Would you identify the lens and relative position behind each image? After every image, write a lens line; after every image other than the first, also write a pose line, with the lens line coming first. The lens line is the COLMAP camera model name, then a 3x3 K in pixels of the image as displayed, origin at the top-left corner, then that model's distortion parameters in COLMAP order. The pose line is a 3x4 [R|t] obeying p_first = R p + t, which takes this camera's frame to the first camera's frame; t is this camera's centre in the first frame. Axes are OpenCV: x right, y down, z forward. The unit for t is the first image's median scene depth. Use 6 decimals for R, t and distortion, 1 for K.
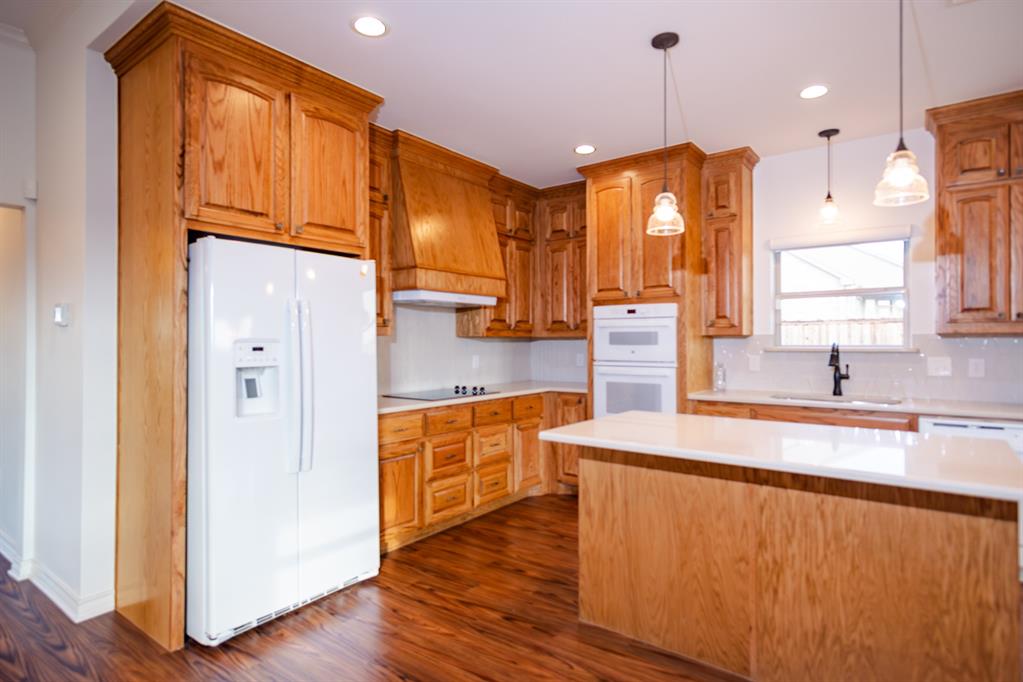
lens RADIAL K [[547.5, 0, 511.5], [0, 547.5, 341.0], [0, 0, 1]] dist [-0.001147, 0.000259]
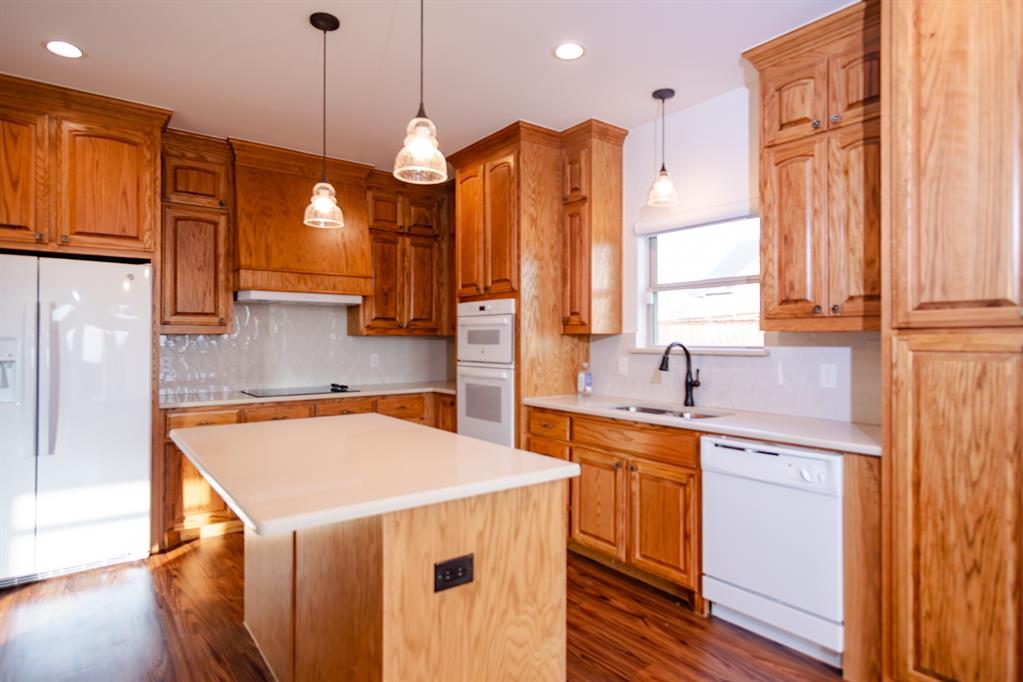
lens RADIAL K [[562.2, 0, 512.5], [0, 562.2, 339.6], [0, 0, 1]] dist [0.003123, 0.002228]
pose [[0.963551, 0.003515, -0.267503, 0.541519], [-0.003507, 0.999994, 0.000506, -0.001312], [0.267503, 0.000451, 0.963557, 0.093572]]
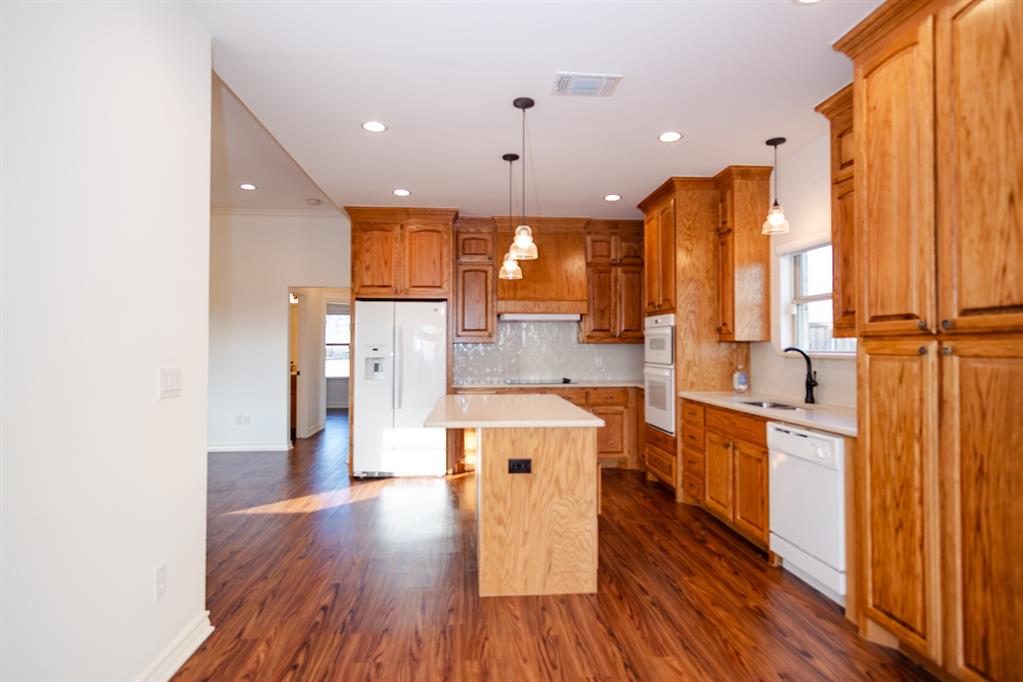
lens RADIAL K [[547.5, 0, 511.5], [0, 547.5, 341.0], [0, 0, 1]] dist [-0.001147, 0.000259]
pose [[0.667606, -0.004808, -0.744499, 0.927288], [-0.000992, 0.999973, -0.007348, -0.002320], [0.744514, 0.005644, 0.667583, -0.038162]]
